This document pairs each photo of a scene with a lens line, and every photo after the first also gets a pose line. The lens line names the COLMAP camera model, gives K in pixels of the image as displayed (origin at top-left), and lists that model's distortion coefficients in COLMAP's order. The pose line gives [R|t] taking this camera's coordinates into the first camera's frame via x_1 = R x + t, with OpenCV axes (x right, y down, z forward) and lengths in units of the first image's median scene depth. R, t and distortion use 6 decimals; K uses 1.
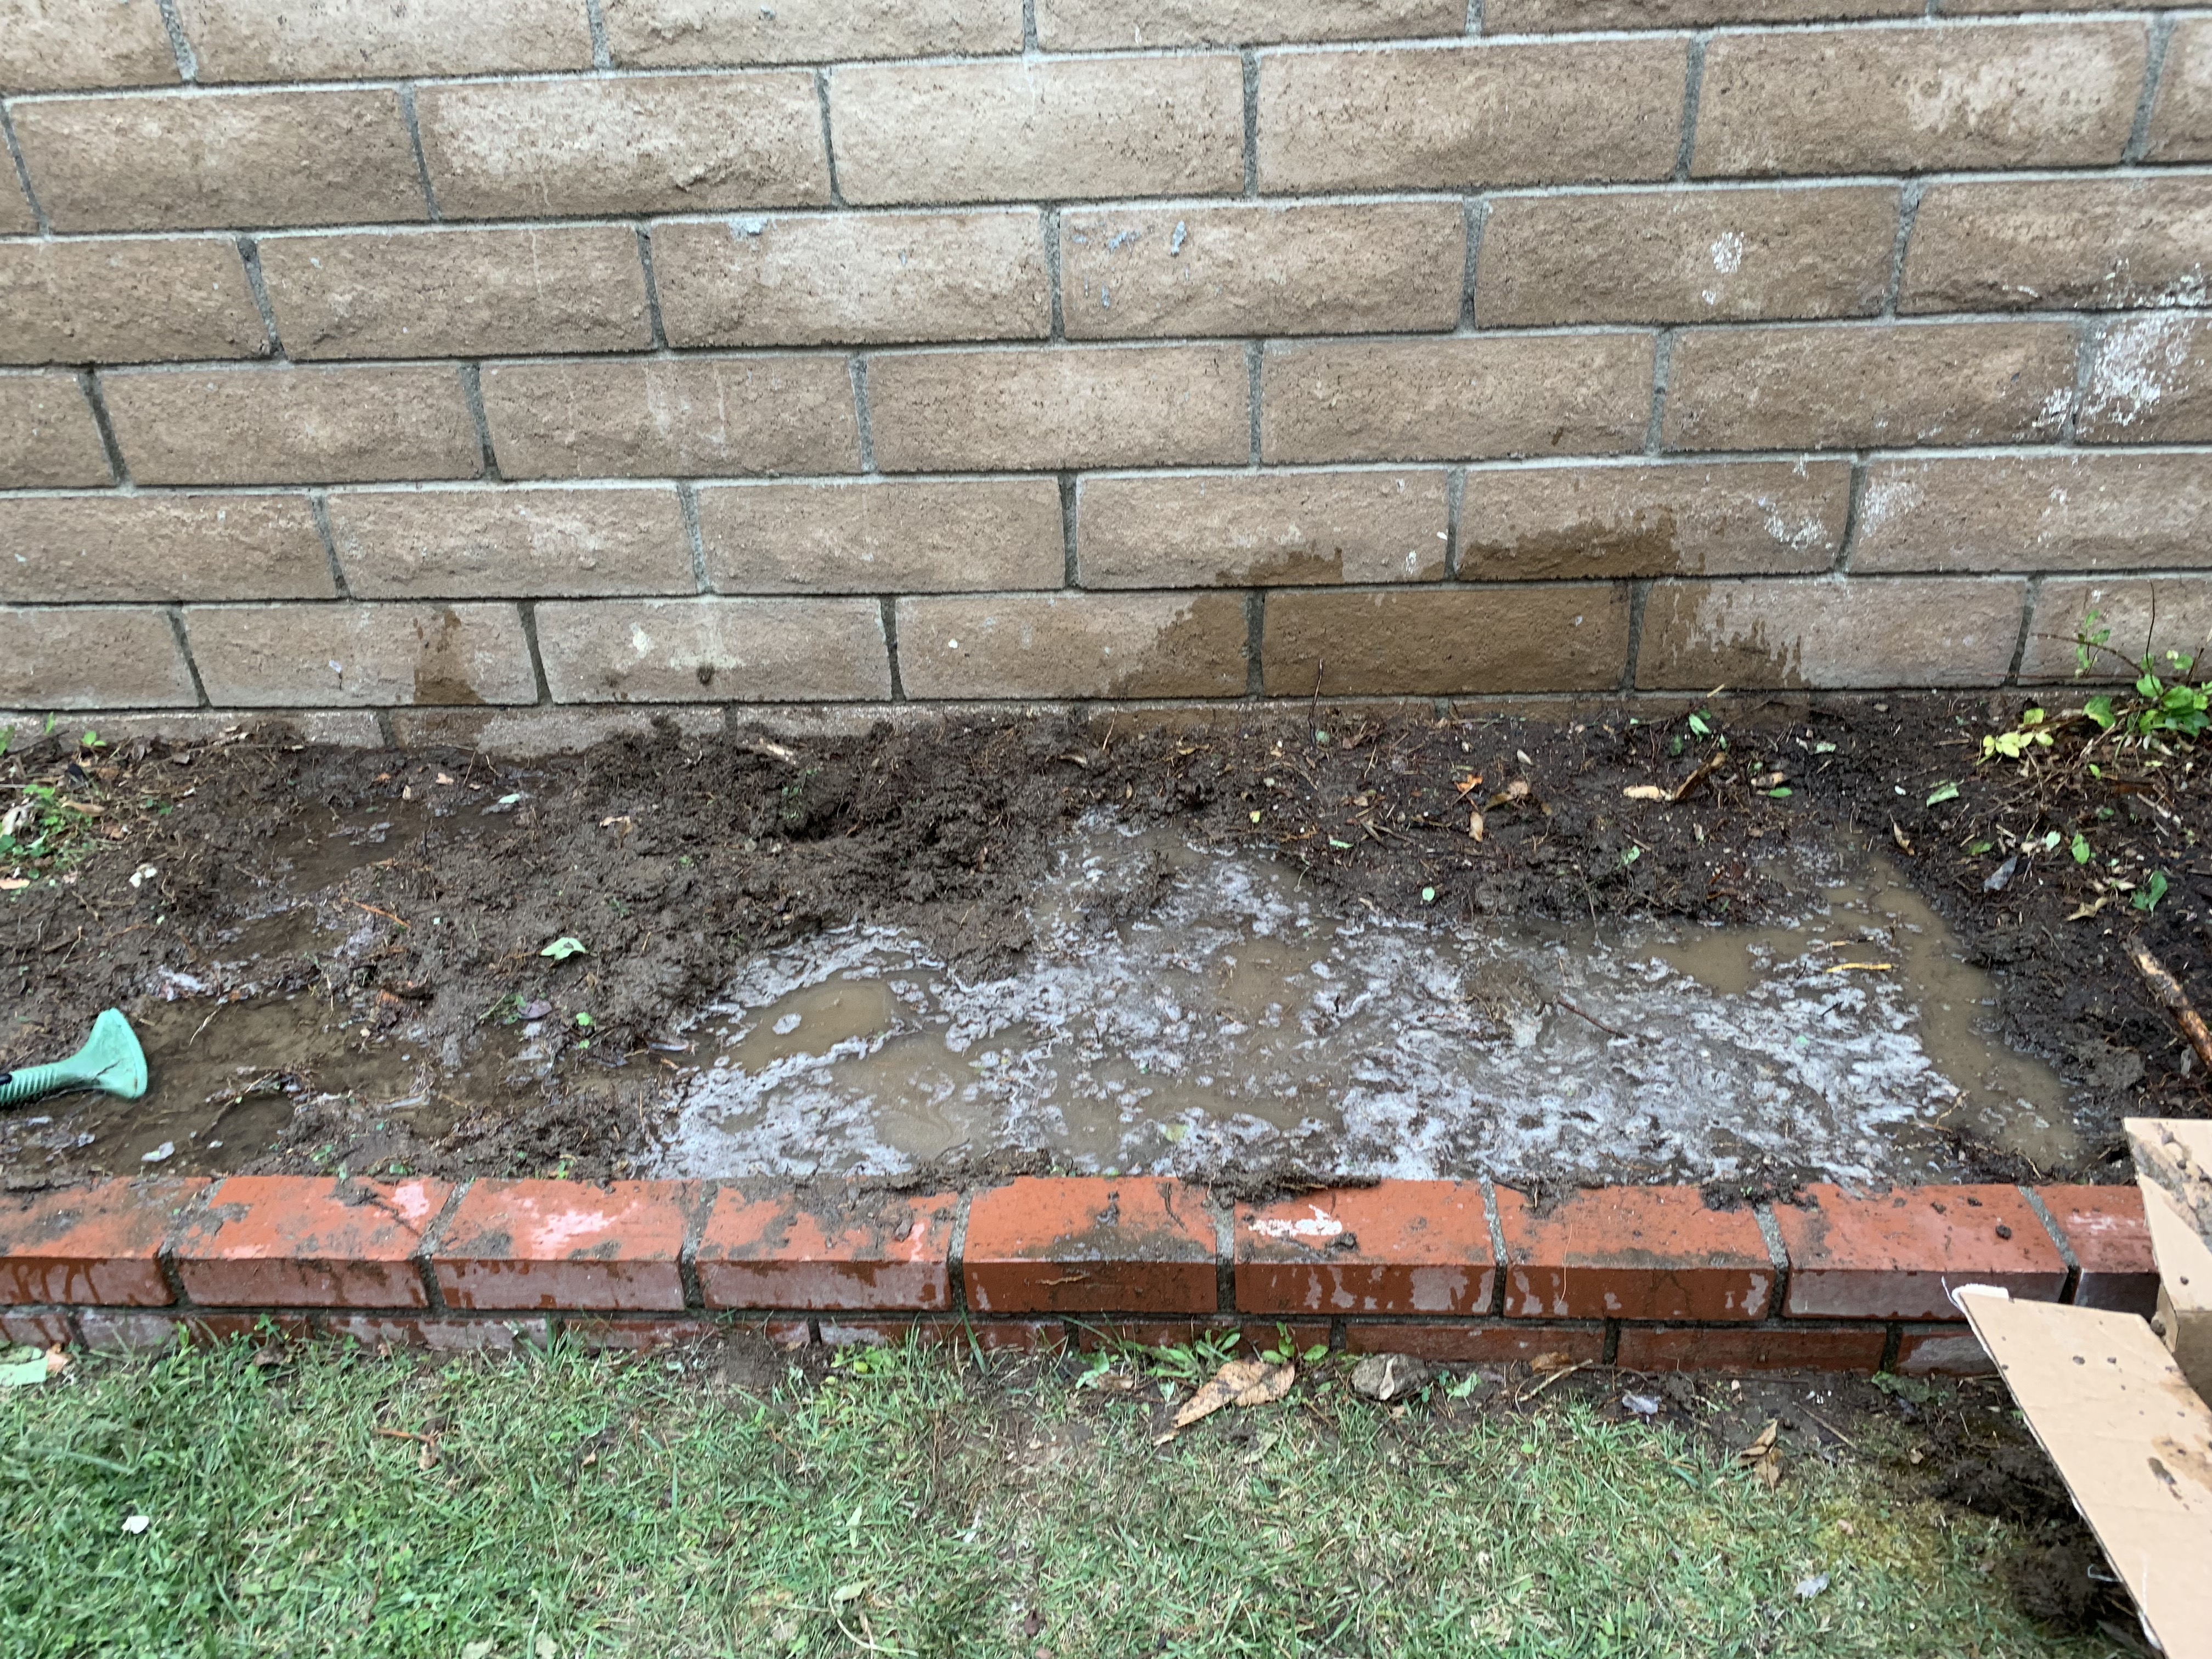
lens RADIAL K [[1678.3, 0, 1110.8], [0, 1678.3, 822.0], [0, 0, 1]] dist [-0.034233, 0.027862]
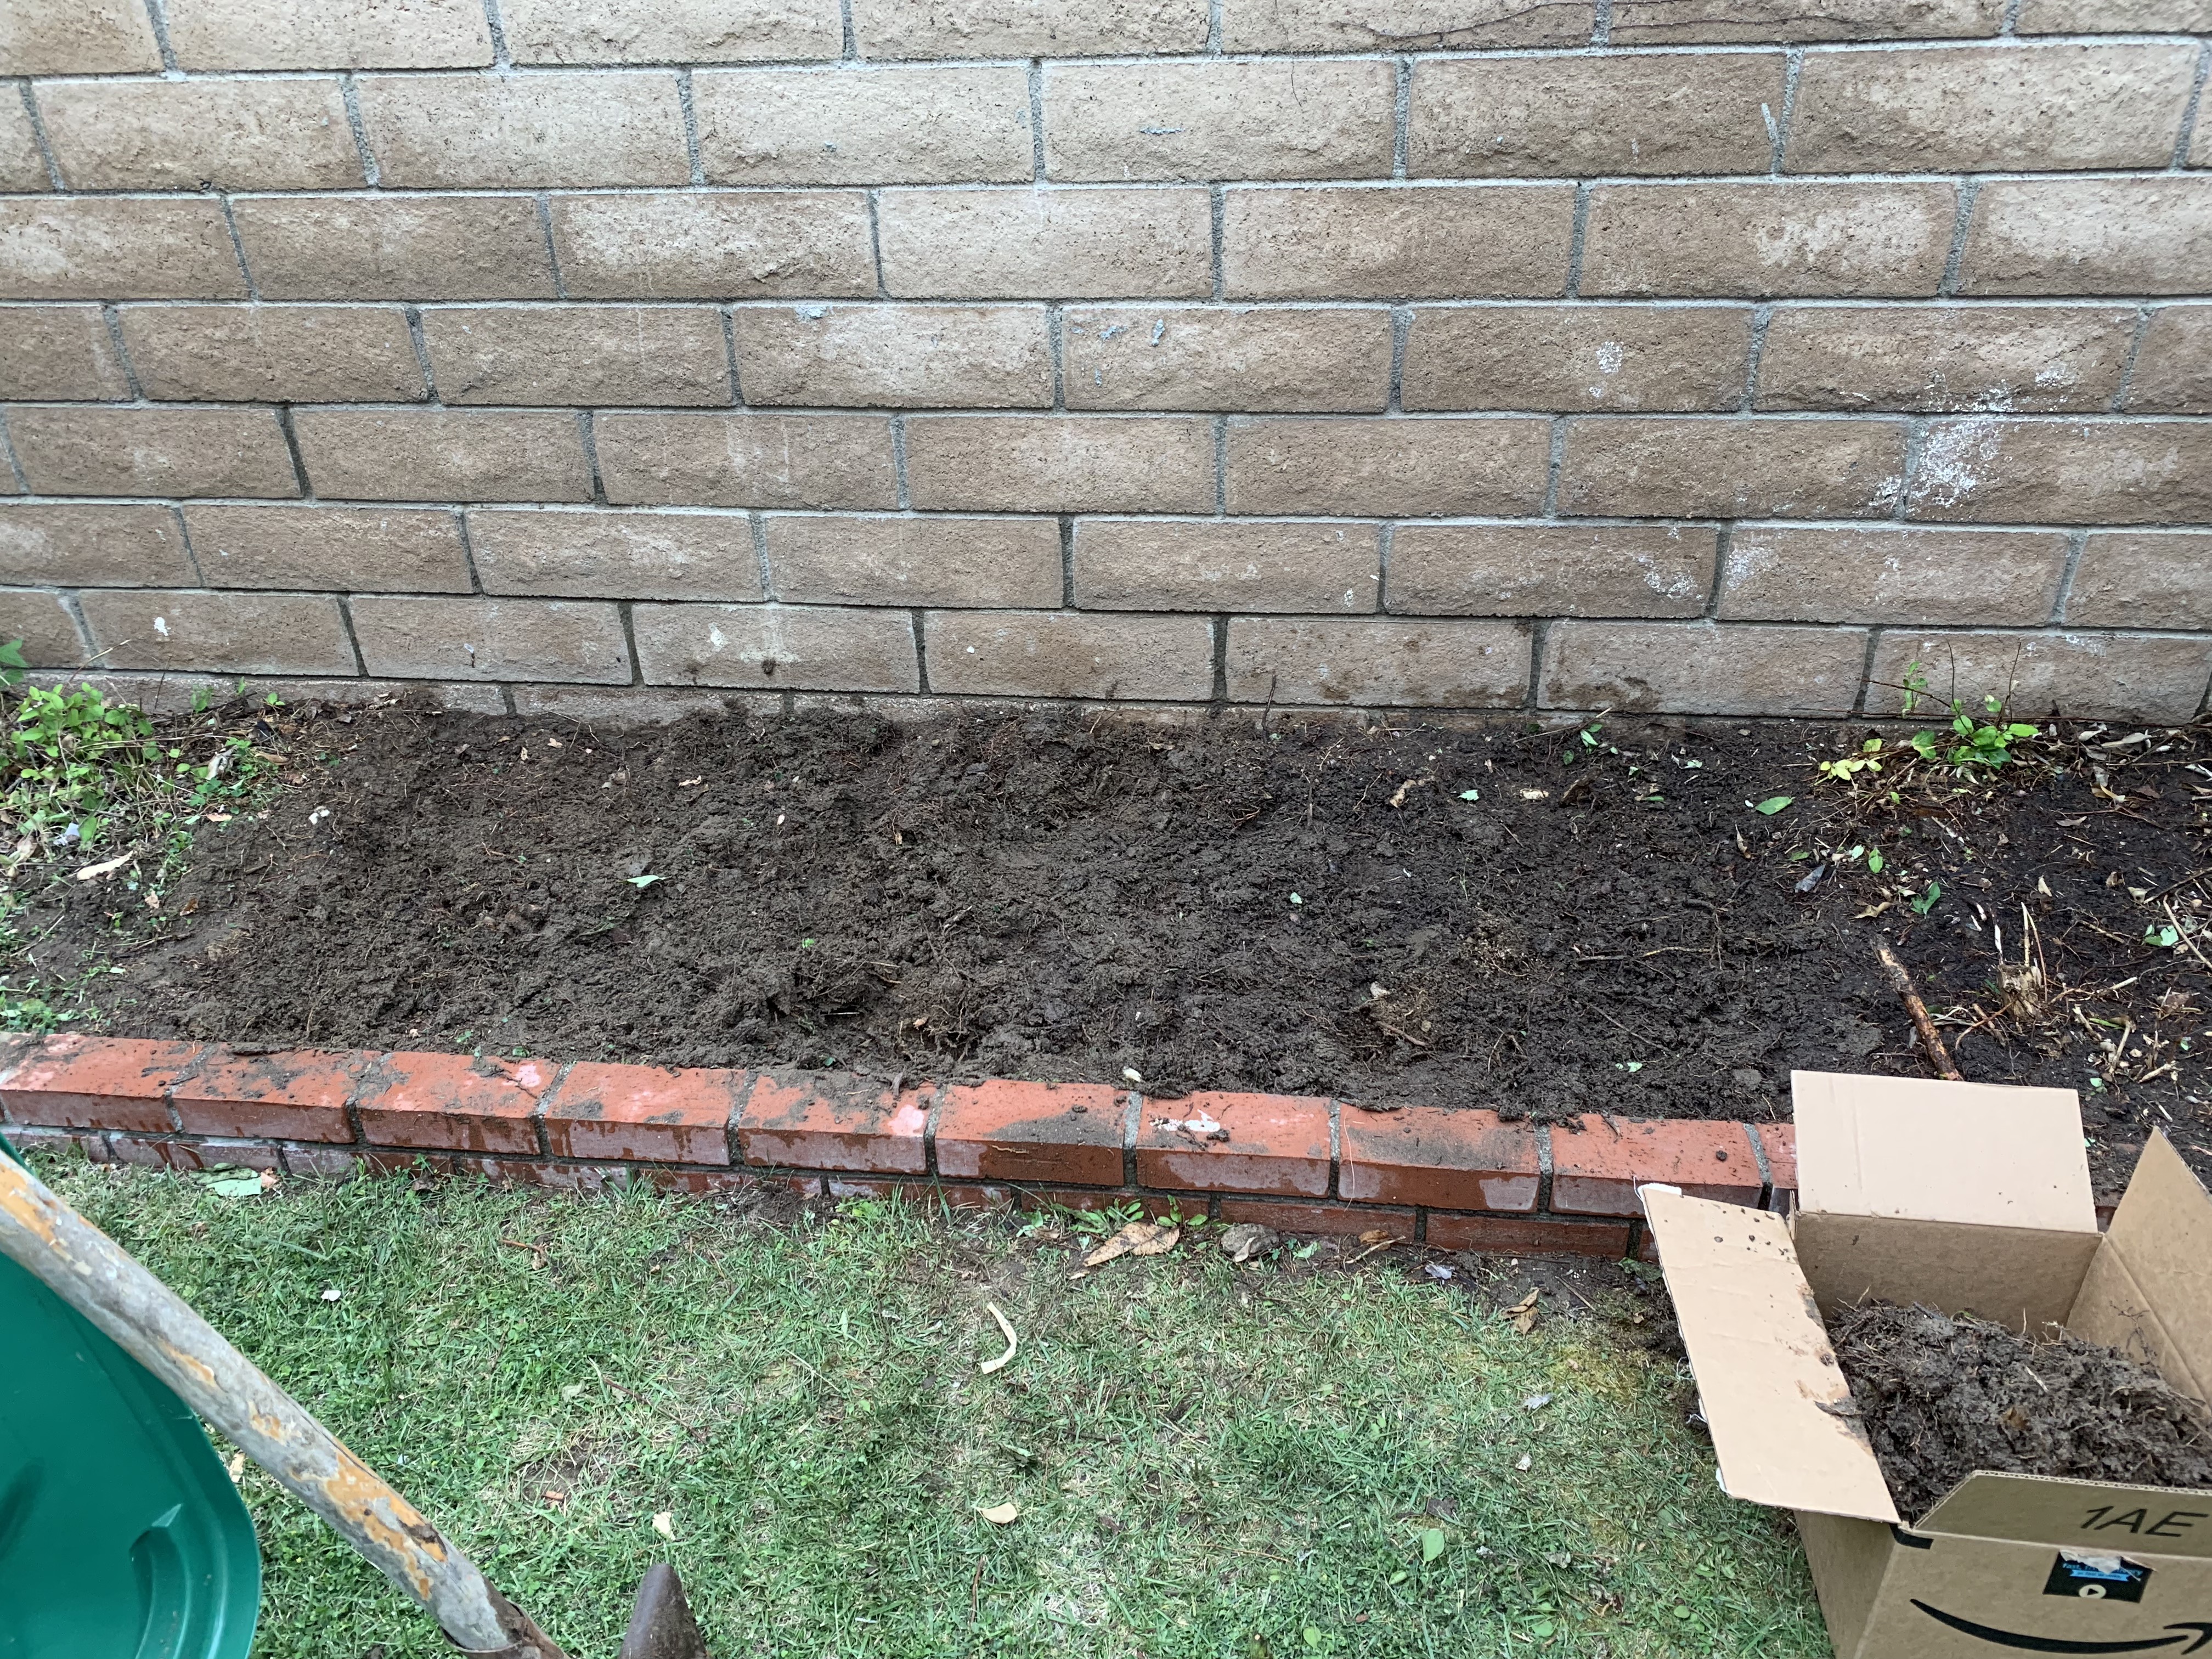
lens RADIAL K [[1678.3, 0, 1106.4], [0, 1678.3, 834.9], [0, 0, 1]] dist [-0.034233, 0.027862]
pose [[0.997985, 0.041734, -0.047785, 0.077888], [-0.039737, 0.998327, 0.042013, -0.031600], [0.049458, -0.040030, 0.997974, -0.244430]]
